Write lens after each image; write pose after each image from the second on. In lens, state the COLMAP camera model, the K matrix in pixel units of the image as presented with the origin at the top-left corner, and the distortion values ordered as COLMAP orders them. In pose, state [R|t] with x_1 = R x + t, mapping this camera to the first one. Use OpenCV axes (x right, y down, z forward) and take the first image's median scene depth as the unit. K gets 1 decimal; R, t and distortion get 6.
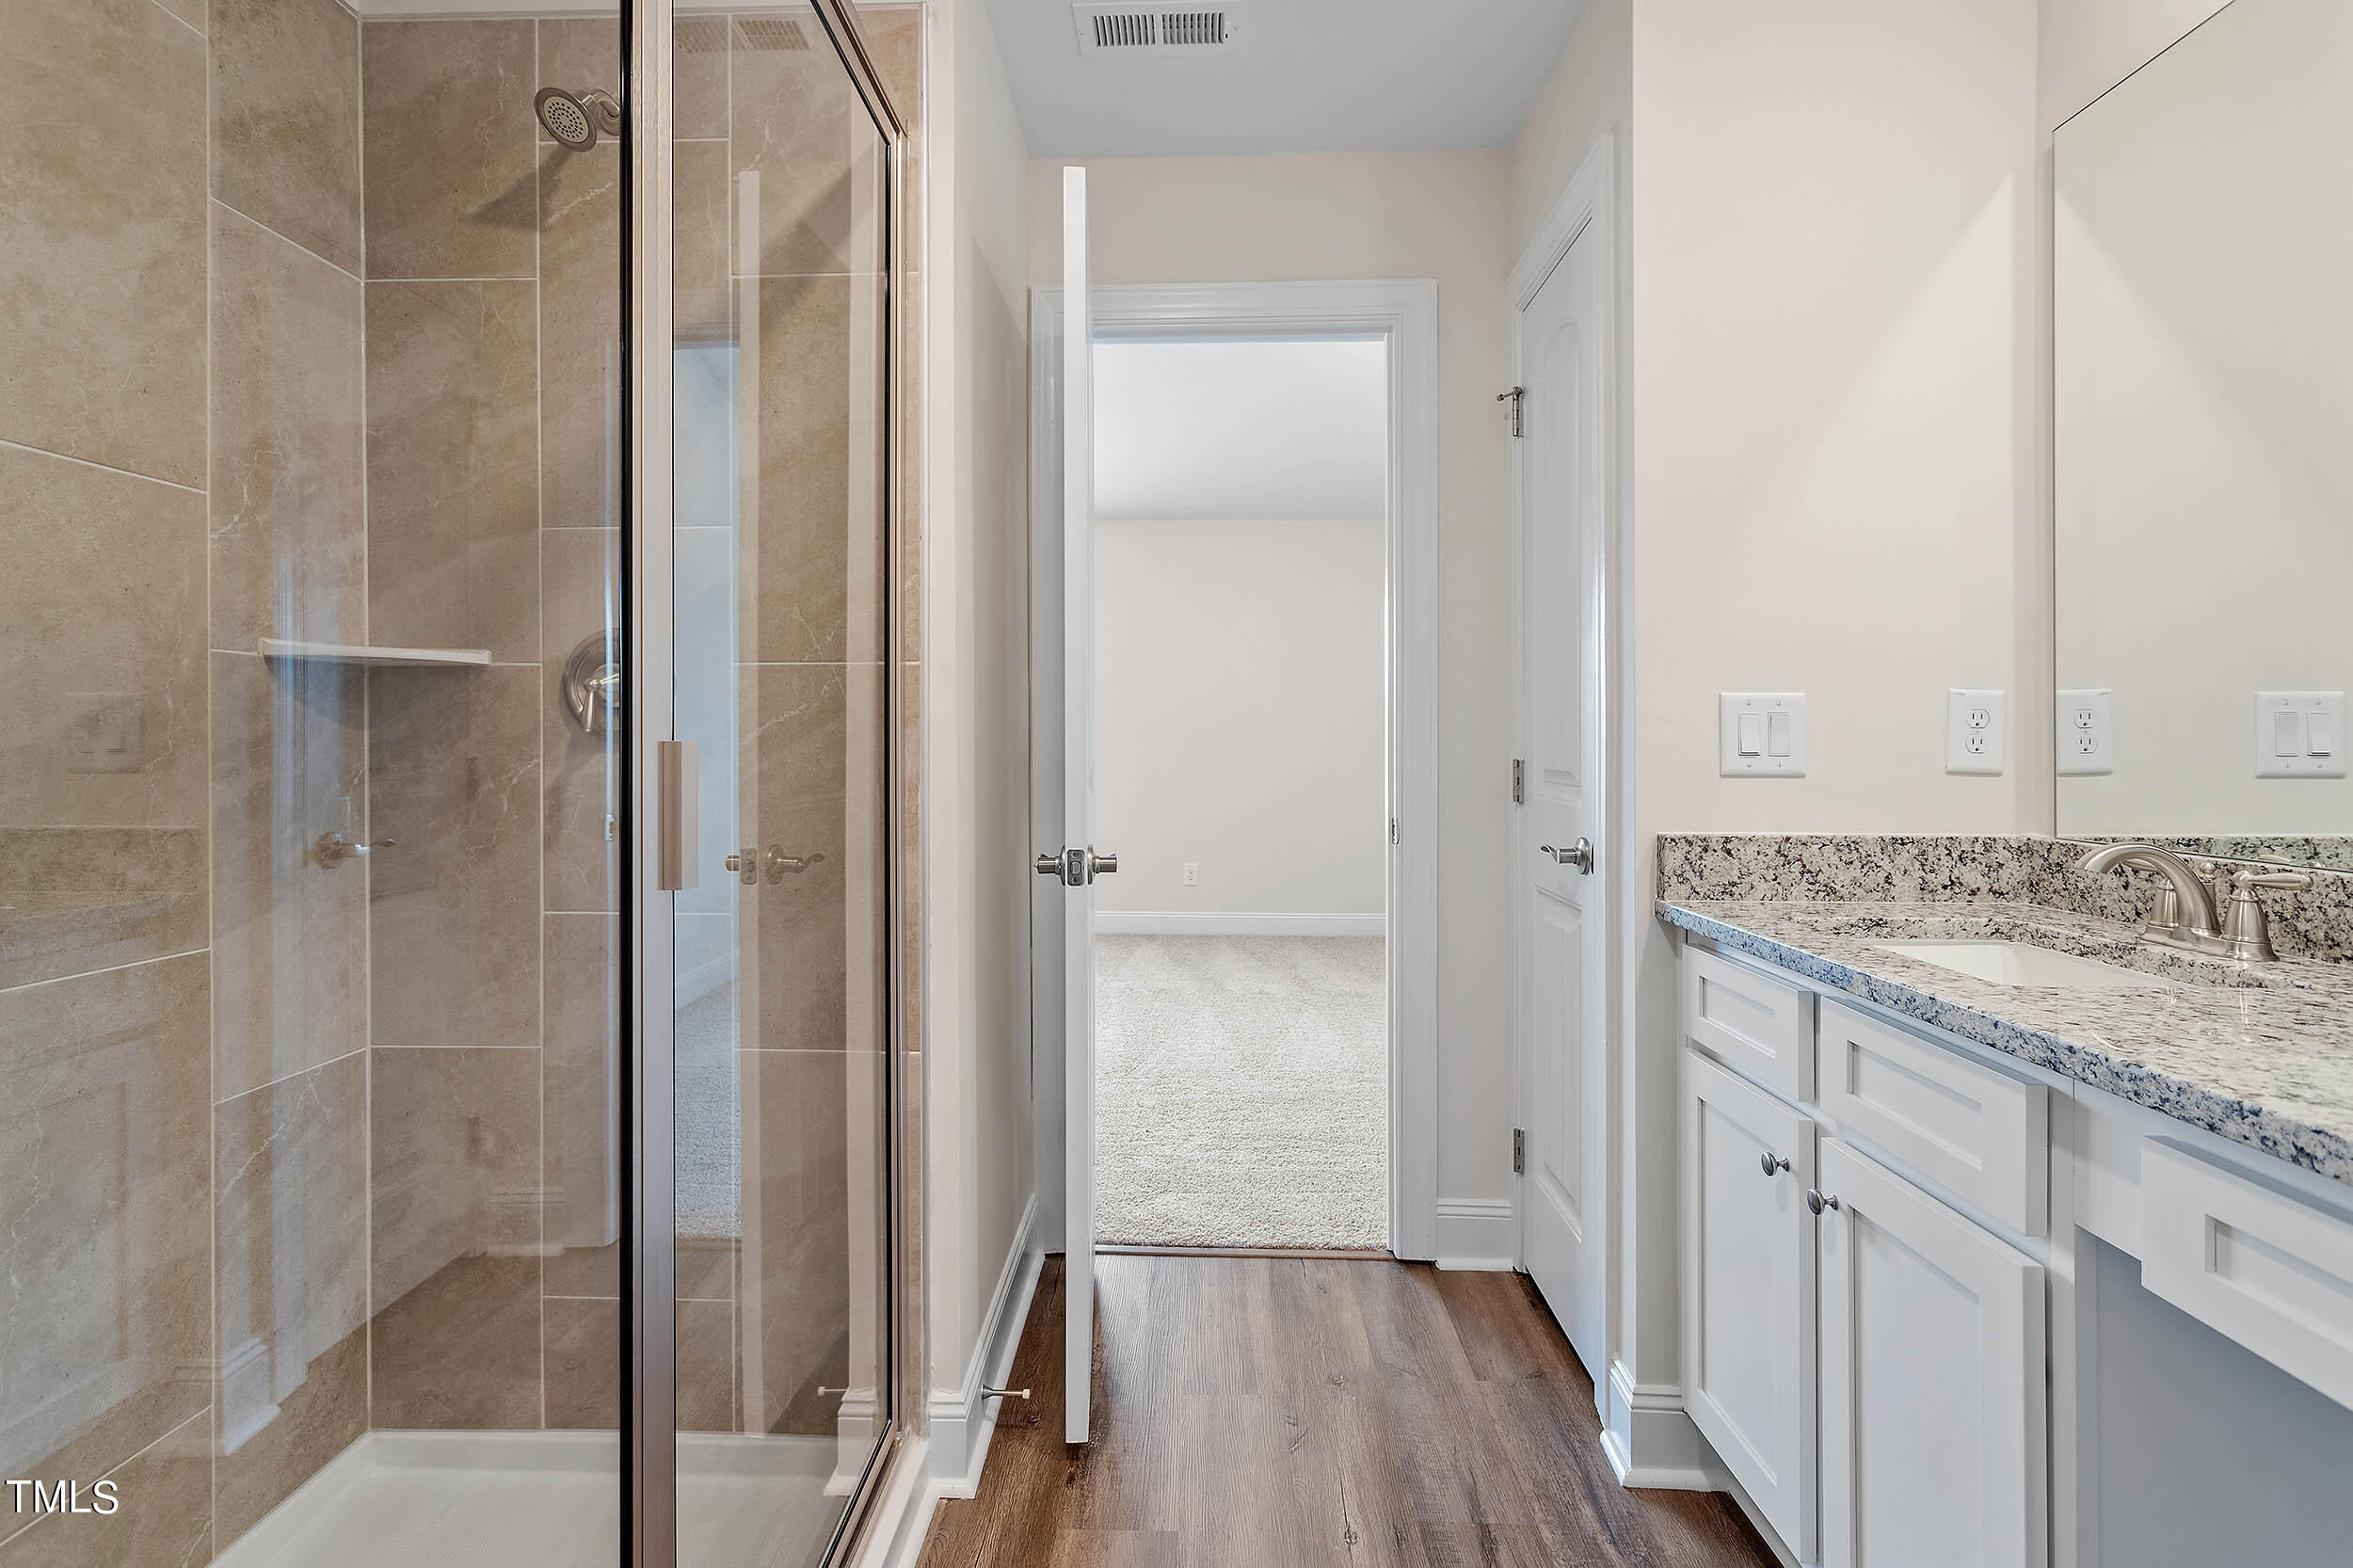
lens RADIAL K [[1128.1, 0, 1166.0], [0, 1128.1, 776.6], [0, 0, 1]] dist [-0.002375, 0.000053]
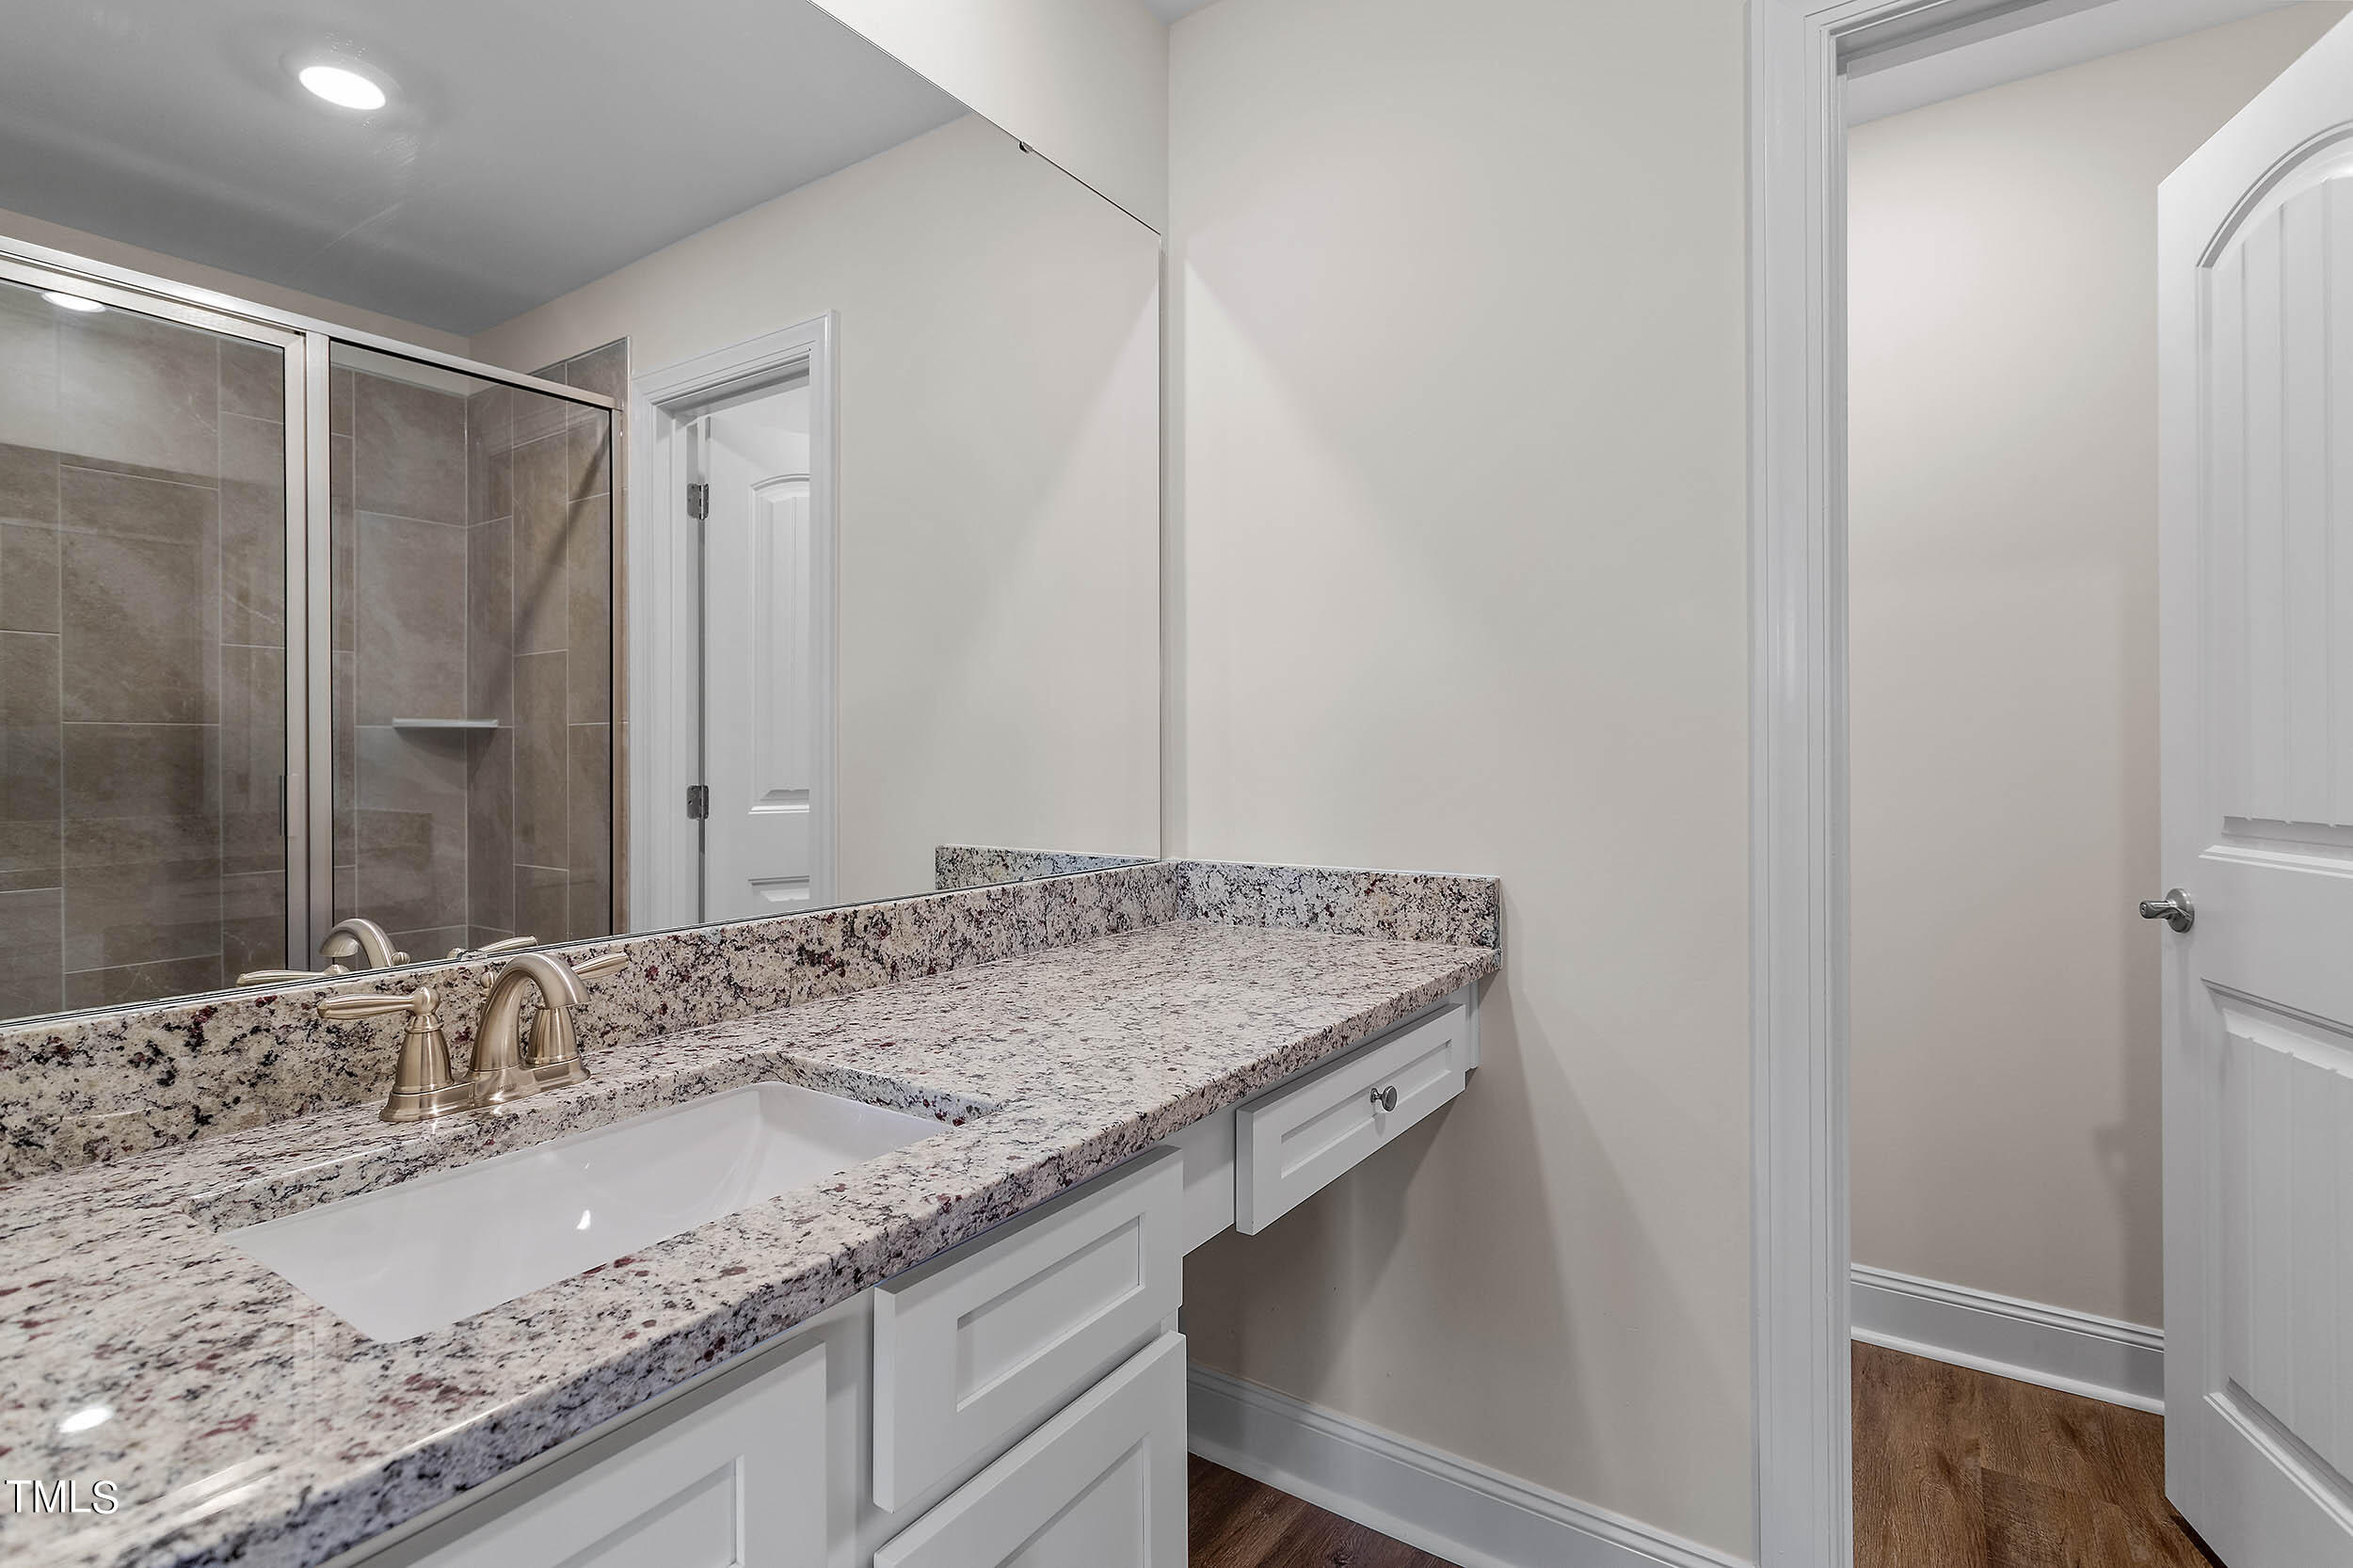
lens RADIAL K [[1128.1, 0, 1166.0], [0, 1128.1, 776.6], [0, 0, 1]] dist [-0.002375, 0.000053]
pose [[-0.840709, -0.003772, 0.541474, 0.199483], [0.024653, 0.998672, 0.045234, -0.070149], [-0.540925, 0.051378, -0.839500, 1.422640]]
